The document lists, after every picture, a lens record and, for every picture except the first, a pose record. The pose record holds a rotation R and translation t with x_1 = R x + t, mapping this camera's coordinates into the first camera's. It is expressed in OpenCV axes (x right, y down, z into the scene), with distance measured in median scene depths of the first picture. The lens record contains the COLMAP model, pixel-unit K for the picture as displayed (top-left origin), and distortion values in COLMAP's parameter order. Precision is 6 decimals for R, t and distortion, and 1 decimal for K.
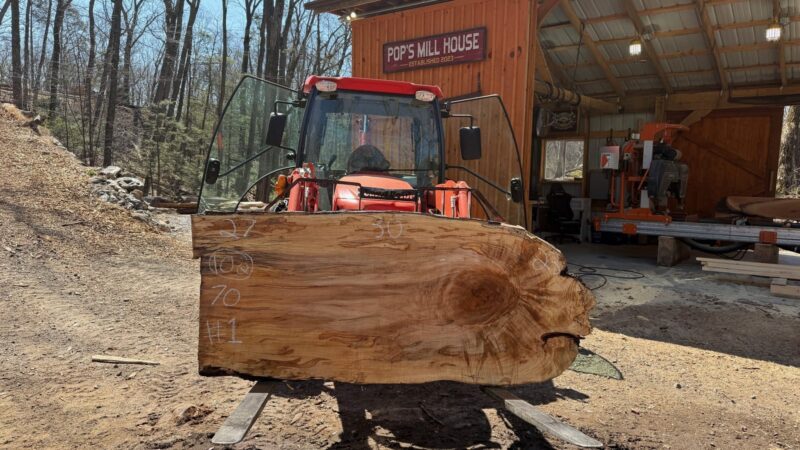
lens RADIAL K [[594.3, 0, 394.0], [0, 594.3, 228.2], [0, 0, 1]] dist [0.026555, -0.007435]
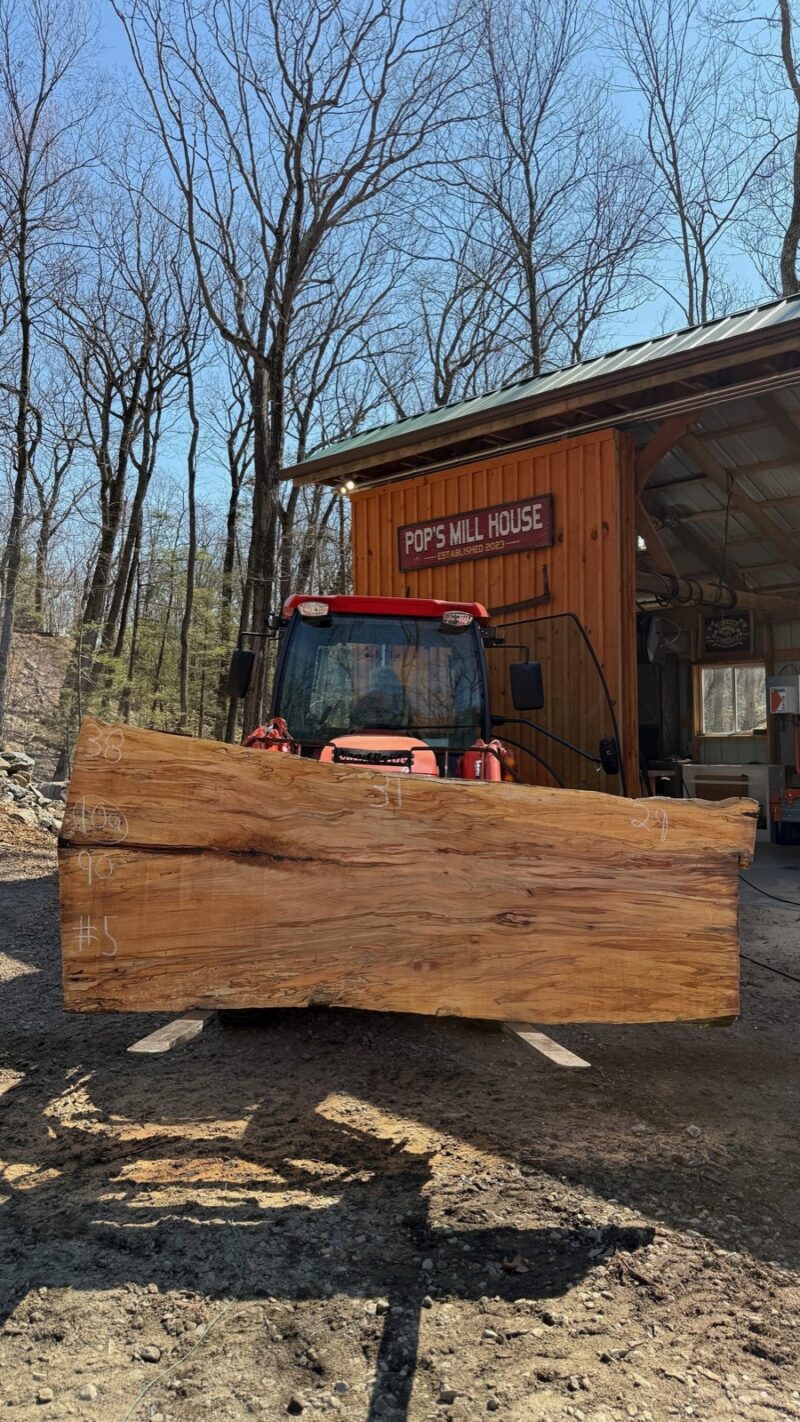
lens RADIAL K [[1047.1, 0, 390.2], [0, 1047.1, 688.0], [0, 0, 1]] dist [0.112983, -0.125078]
pose [[0.994214, -0.035775, -0.101284, 0.078378], [0.021994, 0.990731, -0.134044, 0.006288], [0.105140, 0.131041, 0.985786, -0.066102]]
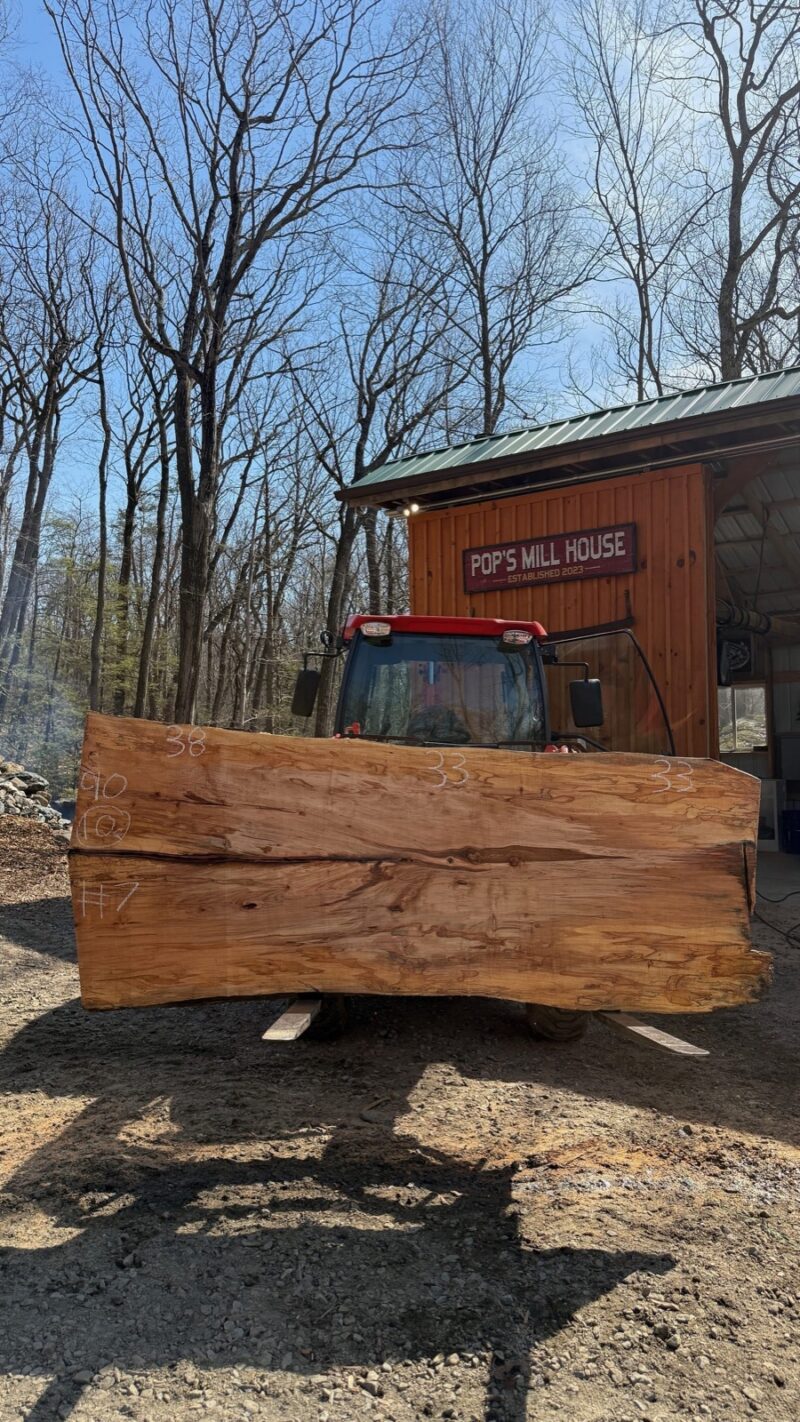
lens RADIAL K [[1056.3, 0, 400.0], [0, 1056.3, 711.0], [0, 0, 1]] dist [0.026555, -0.007435]
pose [[0.998697, -0.034046, 0.038015, -0.132981], [0.038524, 0.991527, -0.124058, 0.000836], [-0.033470, 0.125361, 0.991546, -0.099758]]
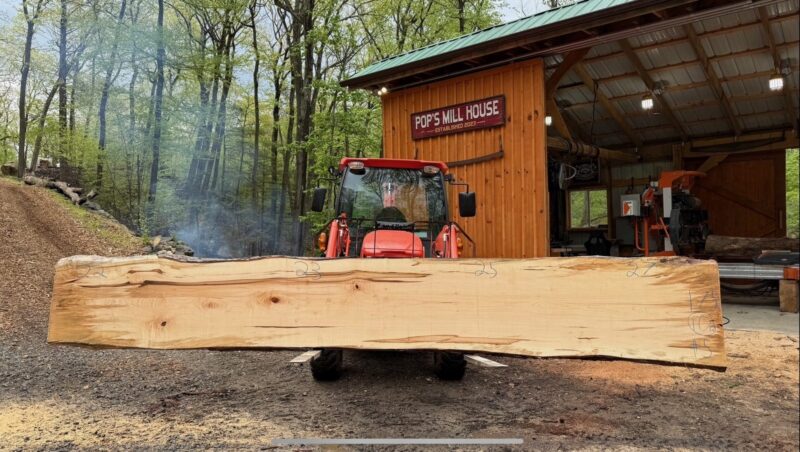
lens RADIAL K [[593.8, 0, 382.7], [0, 593.8, 224.8], [0, 0, 1]] dist [0.089218, -0.100997]
pose [[0.996875, -0.047753, -0.062934, -0.010658], [0.041216, 0.993996, -0.101361, 0.005785], [0.067396, 0.098450, 0.992857, -0.082180]]
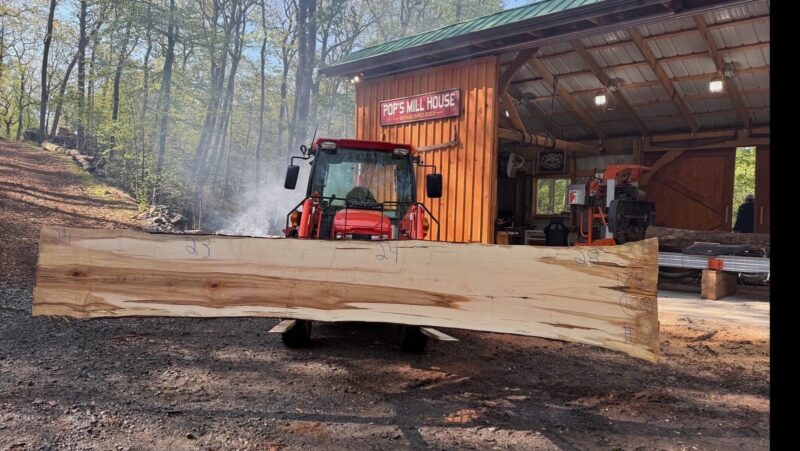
lens RADIAL K [[593.0, 0, 354.3], [0, 593.0, 220.3], [0, 0, 1]] dist [0.095663, -0.107747]
pose [[0.992084, -0.000046, -0.125577, 0.080754], [-0.009156, 0.997312, -0.072695, 0.017059], [0.125242, 0.073270, 0.989417, -0.176102]]
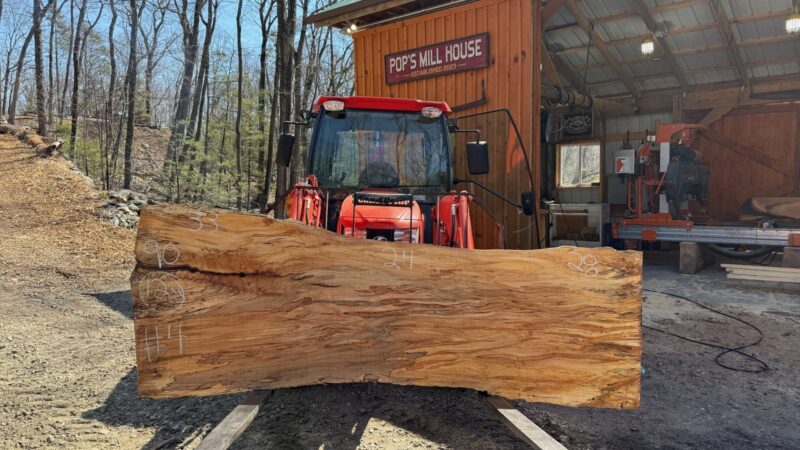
lens RADIAL K [[594.3, 0, 394.0], [0, 594.3, 228.2], [0, 0, 1]] dist [0.026555, -0.007435]
pose [[0.998523, -0.035893, -0.040784, 0.026146], [0.035254, 0.999246, -0.016286, -0.008898], [0.041338, 0.014824, 0.999035, 0.028524]]
